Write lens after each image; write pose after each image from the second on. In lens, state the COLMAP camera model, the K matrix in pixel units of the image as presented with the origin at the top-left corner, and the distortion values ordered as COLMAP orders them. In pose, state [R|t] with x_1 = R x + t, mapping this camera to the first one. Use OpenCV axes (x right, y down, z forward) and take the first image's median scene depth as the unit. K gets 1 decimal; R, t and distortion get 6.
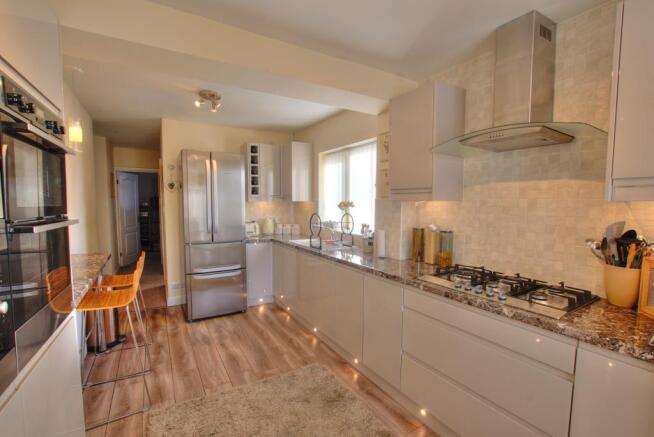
lens RADIAL K [[288.0, 0, 324.2], [0, 288.0, 223.0], [0, 0, 1]] dist [-0.029505, 0.000457]
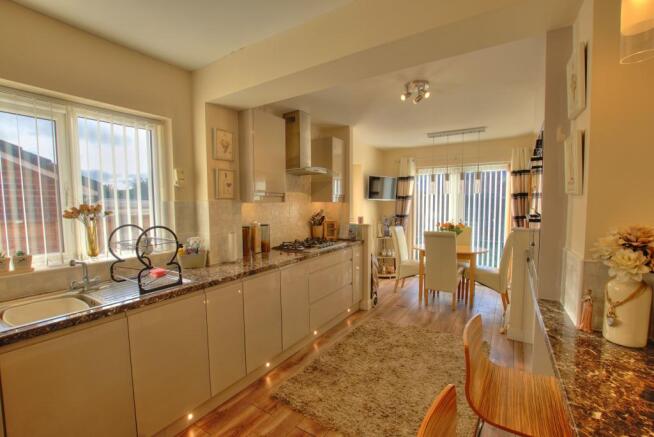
lens RADIAL K [[288.0, 0, 324.2], [0, 288.0, 223.0], [0, 0, 1]] dist [-0.029505, 0.000457]
pose [[-0.444725, -0.065849, 0.893243, -0.739961], [0.069626, 0.991734, 0.107775, -0.086008], [-0.892957, 0.110123, -0.436464, 1.079813]]
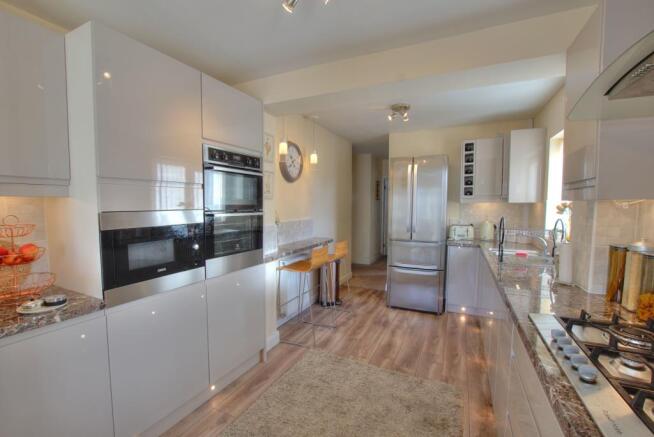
lens RADIAL K [[288.0, 0, 324.2], [0, 288.0, 223.0], [0, 0, 1]] dist [-0.029505, 0.000457]
pose [[0.564169, 0.055354, -0.823802, 0.401350], [-0.062009, 0.997773, 0.024578, -0.005793], [0.823327, 0.037217, 0.566345, 0.144856]]
